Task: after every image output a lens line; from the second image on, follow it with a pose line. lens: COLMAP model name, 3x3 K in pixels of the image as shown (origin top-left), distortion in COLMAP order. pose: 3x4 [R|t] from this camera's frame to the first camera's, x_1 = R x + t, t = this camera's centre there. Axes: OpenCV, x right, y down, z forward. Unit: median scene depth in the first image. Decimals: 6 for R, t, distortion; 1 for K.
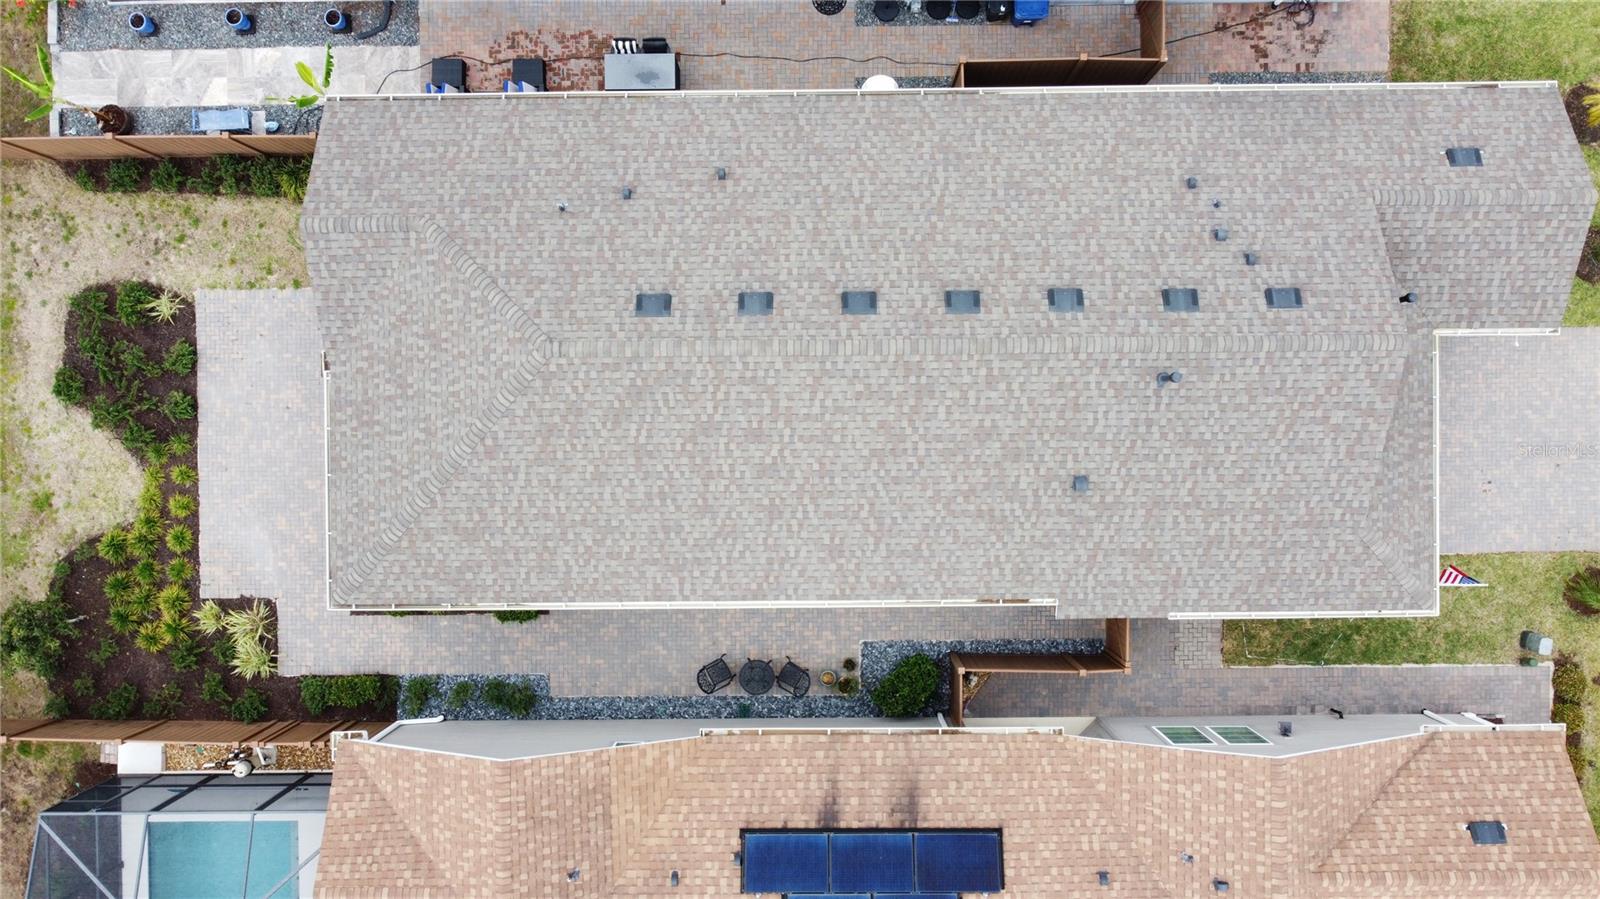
lens RADIAL K [[1211.8, 0, 799.5], [0, 1211.8, 450.6], [0, 0, 1]] dist [0.003240, -0.007488]
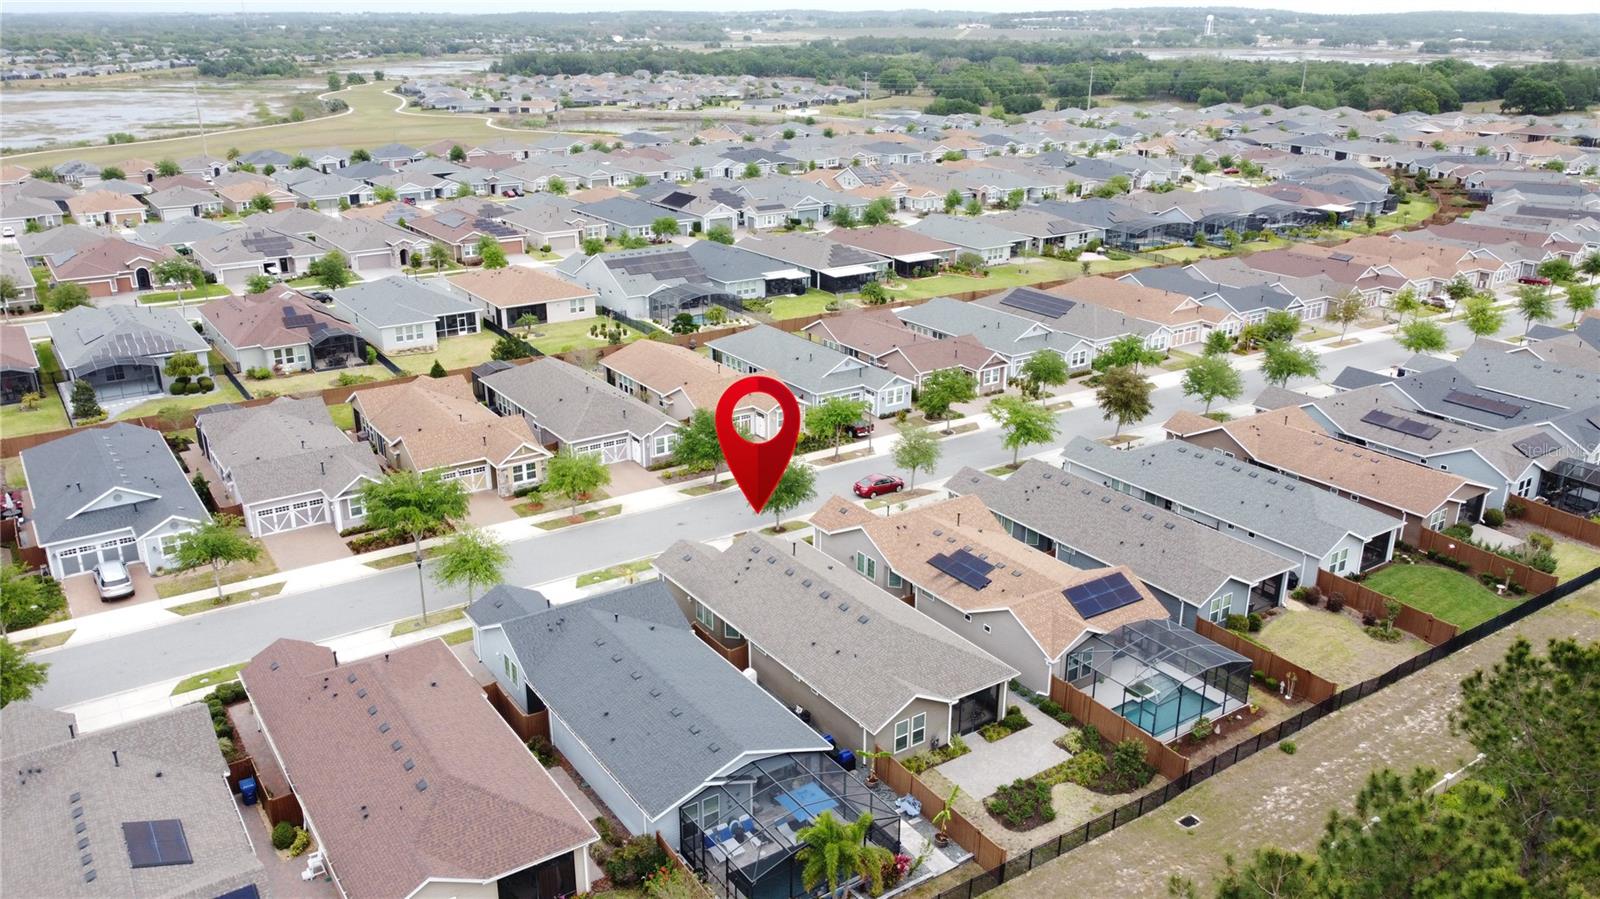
lens RADIAL K [[1211.8, 0, 799.5], [0, 1211.8, 450.6], [0, 0, 1]] dist [0.003240, -0.007488]
pose [[-0.556874, -0.276371, 0.783269, -1.892692], [0.830505, -0.199281, 0.520142, -1.443140], [0.012338, 0.940163, 0.340502, -0.380187]]
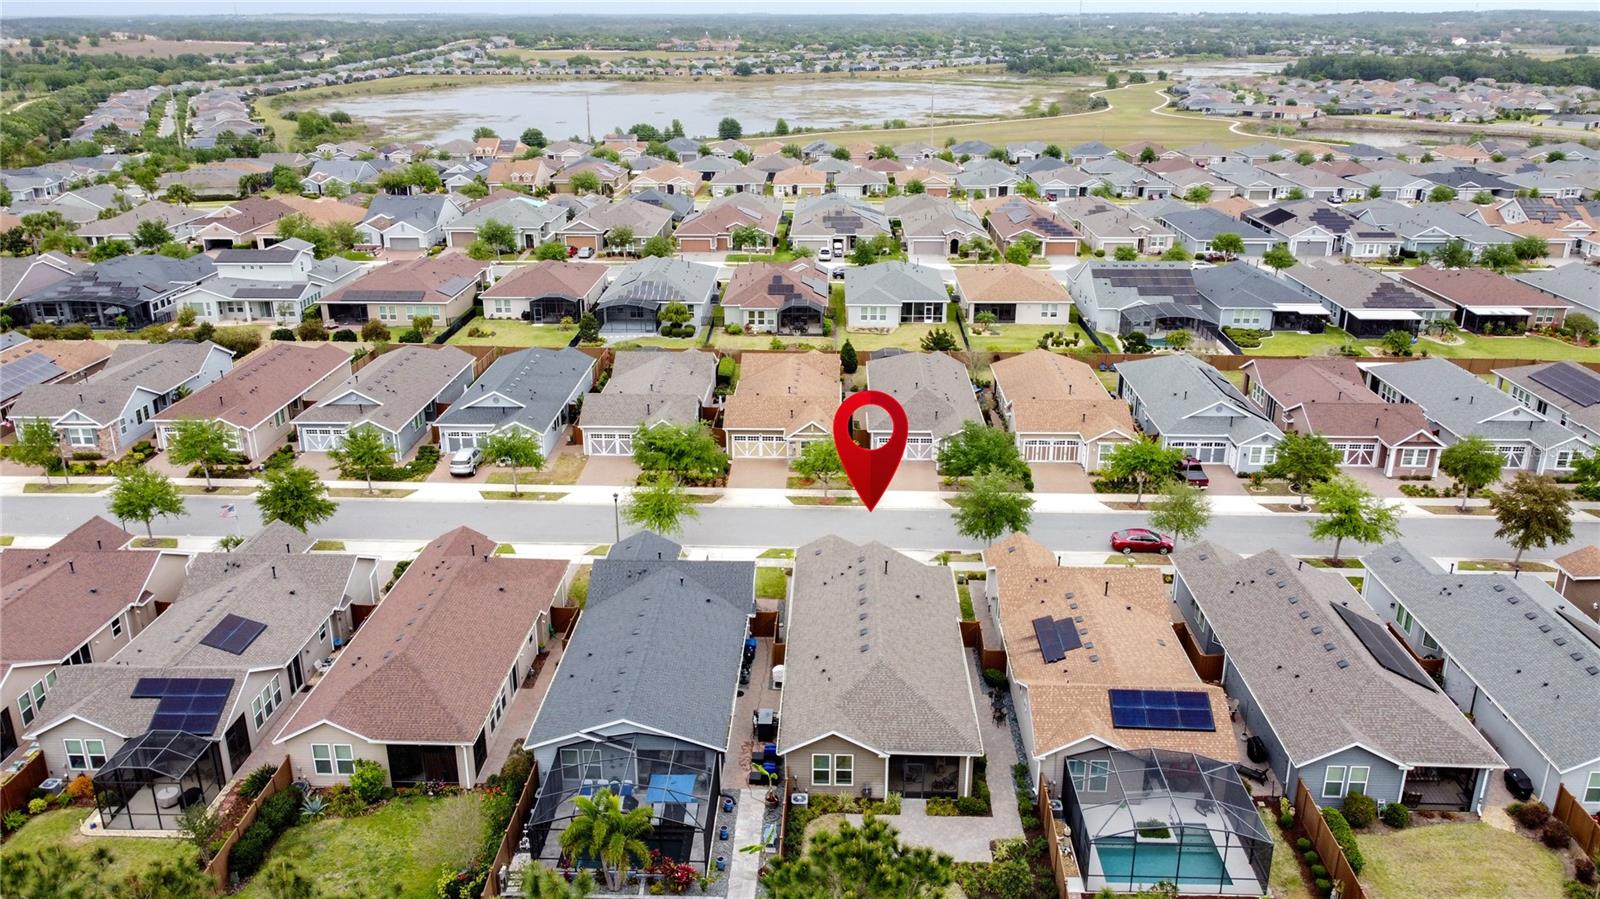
lens RADIAL K [[1211.8, 0, 799.5], [0, 1211.8, 450.6], [0, 0, 1]] dist [0.003240, -0.007488]
pose [[0.042439, -0.332410, 0.942180, -2.245120], [0.998998, 0.000691, -0.044754, -0.118827], [0.014226, 0.943135, 0.332106, -0.368999]]
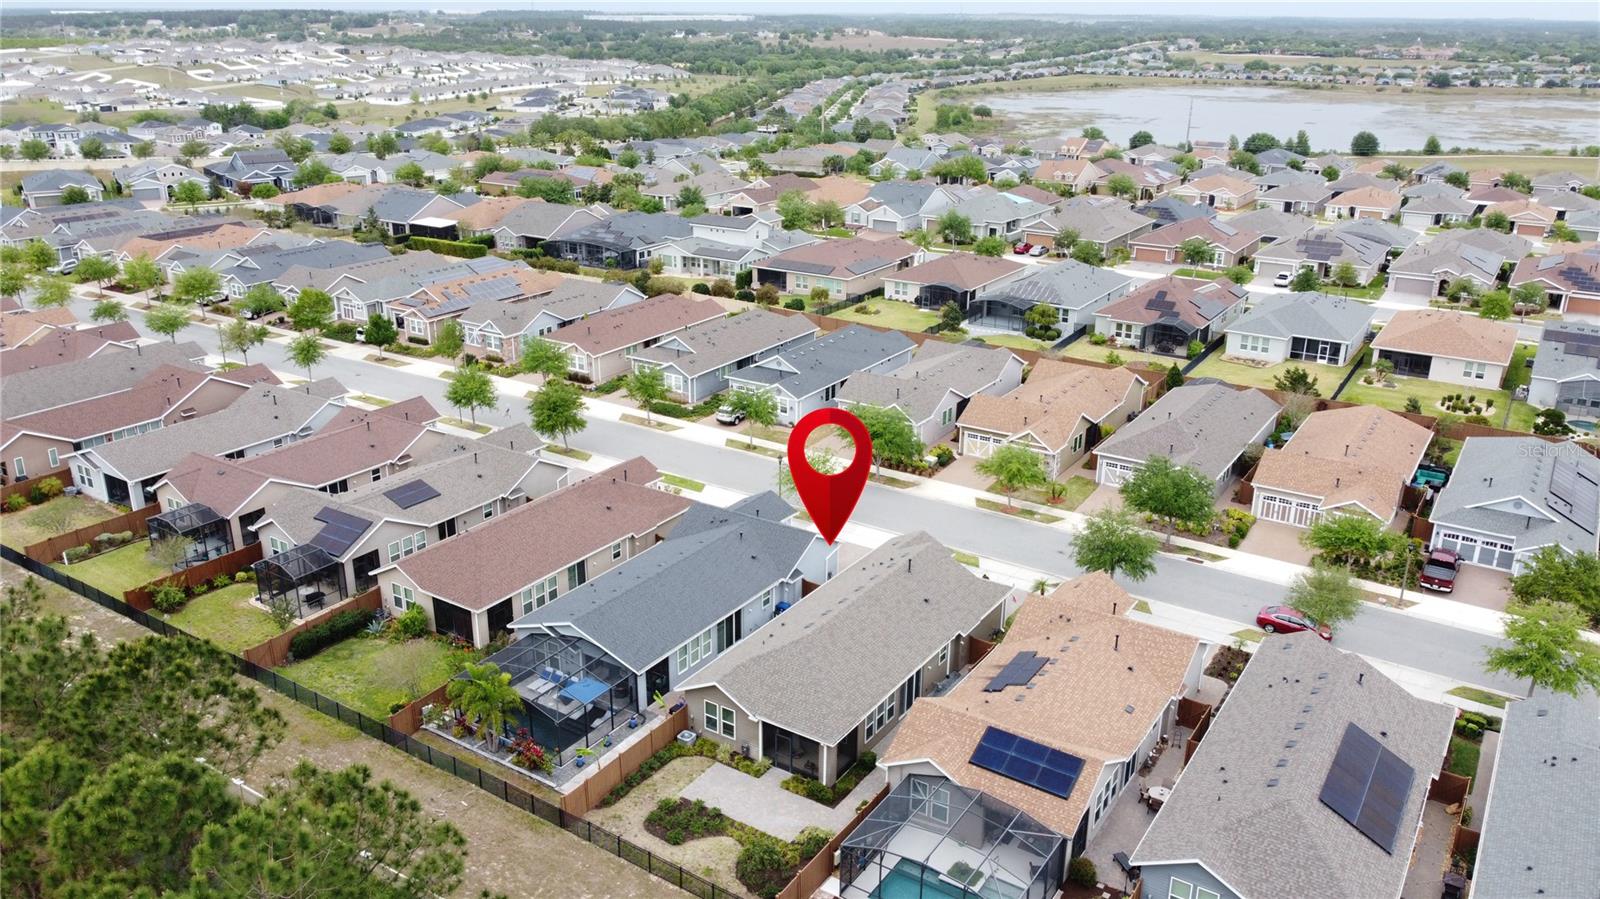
lens RADIAL K [[1211.8, 0, 799.5], [0, 1211.8, 450.6], [0, 0, 1]] dist [0.003240, -0.007488]
pose [[0.553614, -0.272430, 0.786952, -1.988365], [0.832773, 0.182202, -0.522773, 1.134221], [-0.000966, 0.944767, 0.327742, -0.360537]]
